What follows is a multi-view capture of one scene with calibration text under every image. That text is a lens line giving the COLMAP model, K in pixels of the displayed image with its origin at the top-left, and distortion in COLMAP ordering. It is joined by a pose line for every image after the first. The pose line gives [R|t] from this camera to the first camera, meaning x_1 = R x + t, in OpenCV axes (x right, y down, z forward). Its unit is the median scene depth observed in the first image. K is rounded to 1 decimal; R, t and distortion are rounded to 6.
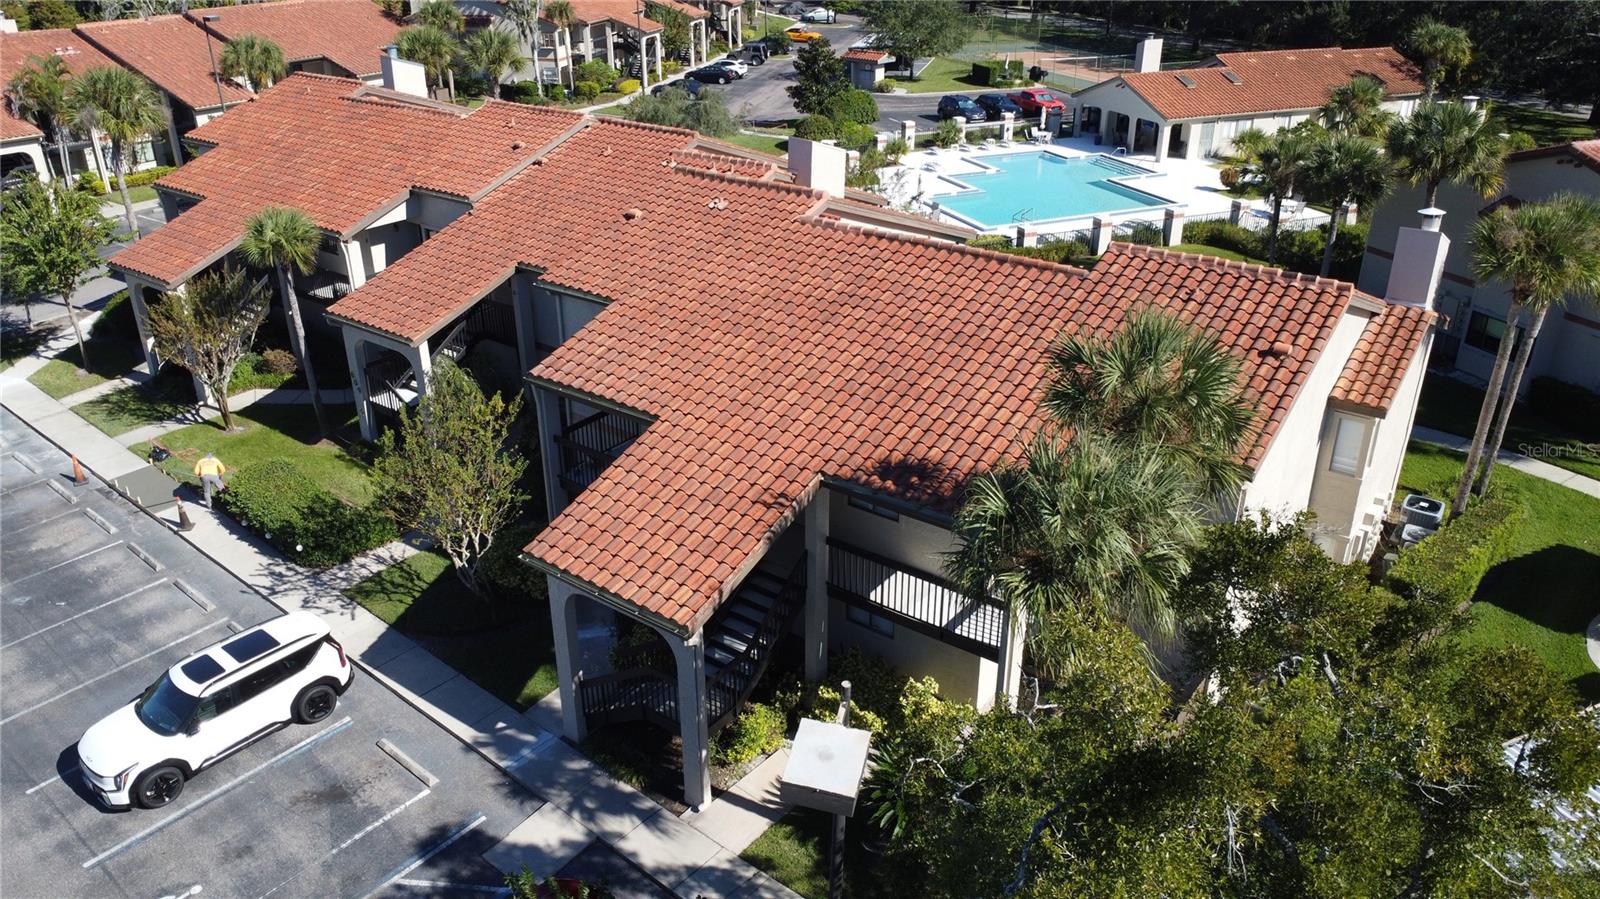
lens RADIAL K [[1148.8, 0, 800.0], [0, 1148.8, 449.5], [0, 0, 1]] dist [-0.004737, -0.050884]
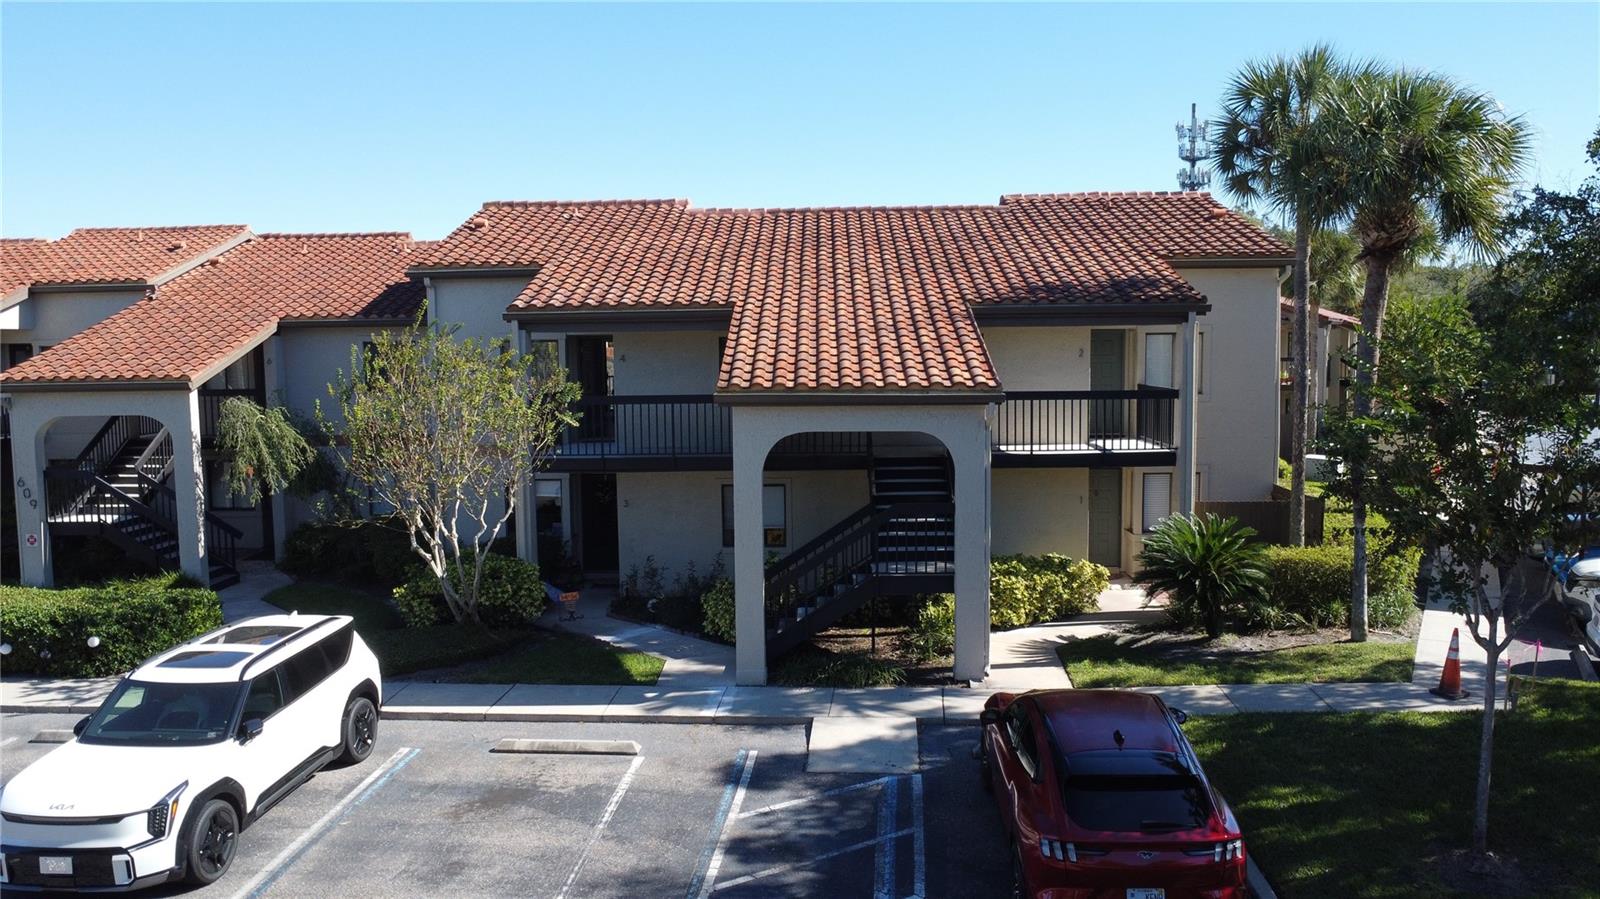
lens RADIAL K [[1153.3, 0, 800.0], [0, 1153.3, 449.5], [0, 0, 1]] dist [-0.031471, 0.002074]
pose [[0.816786, -0.058415, 0.573975, -0.176153], [0.256353, 0.928005, -0.270353, 0.095326], [-0.516859, 0.367961, 0.772956, 0.105282]]
